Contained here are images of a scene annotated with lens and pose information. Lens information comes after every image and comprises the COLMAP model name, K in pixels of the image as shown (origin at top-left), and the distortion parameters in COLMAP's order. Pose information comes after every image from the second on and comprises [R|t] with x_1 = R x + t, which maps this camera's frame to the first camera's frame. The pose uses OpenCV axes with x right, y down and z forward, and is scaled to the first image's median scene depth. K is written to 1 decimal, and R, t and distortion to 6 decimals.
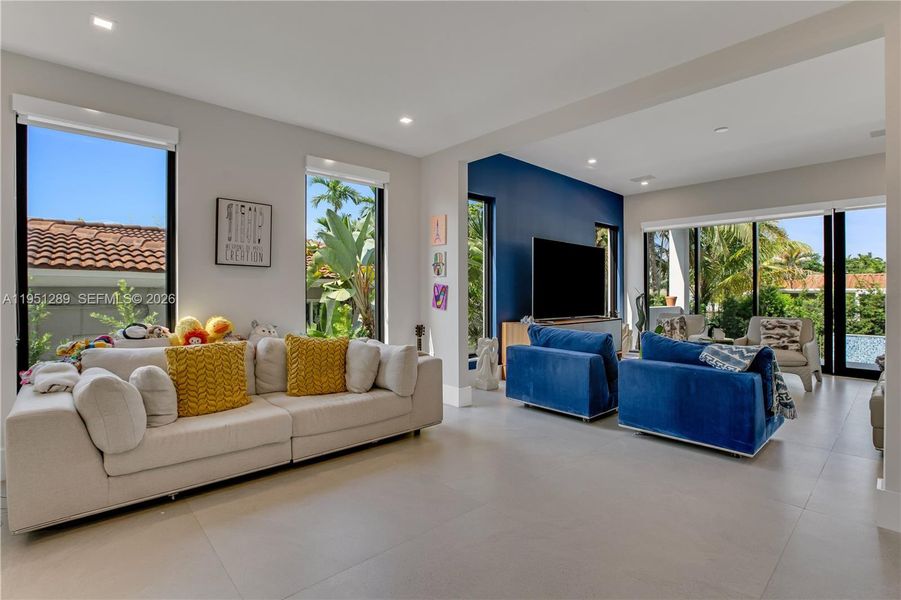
lens RADIAL K [[421.2, 0, 449.3], [0, 421.2, 302.6], [0, 0, 1]] dist [-0.053084, 0.020929]
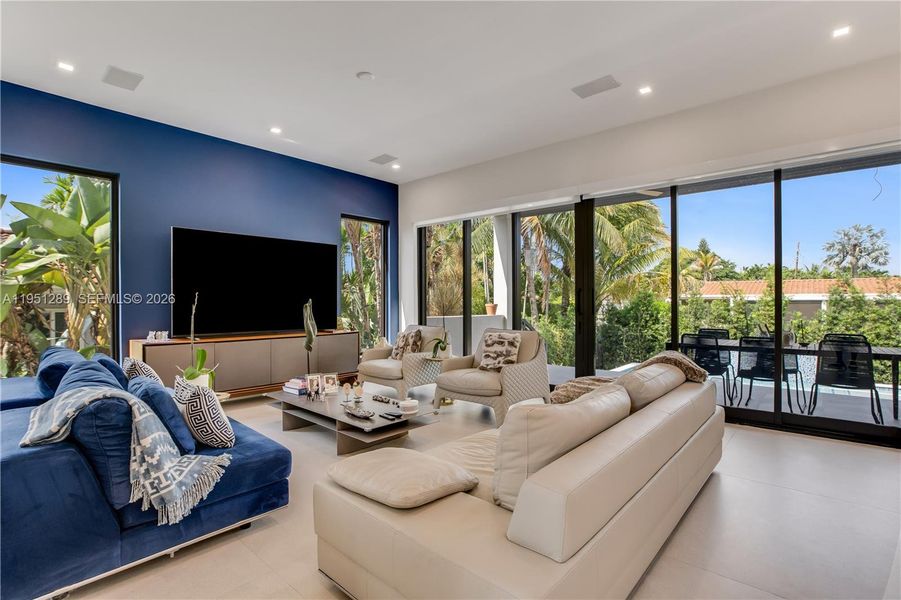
lens RADIAL K [[421.2, 0, 449.3], [0, 421.2, 302.6], [0, 0, 1]] dist [-0.053084, 0.020929]
pose [[0.993485, -0.006022, 0.113801, 0.479541], [0.008309, 0.999773, -0.019635, -0.001091], [-0.113657, 0.020453, 0.993309, 0.170582]]
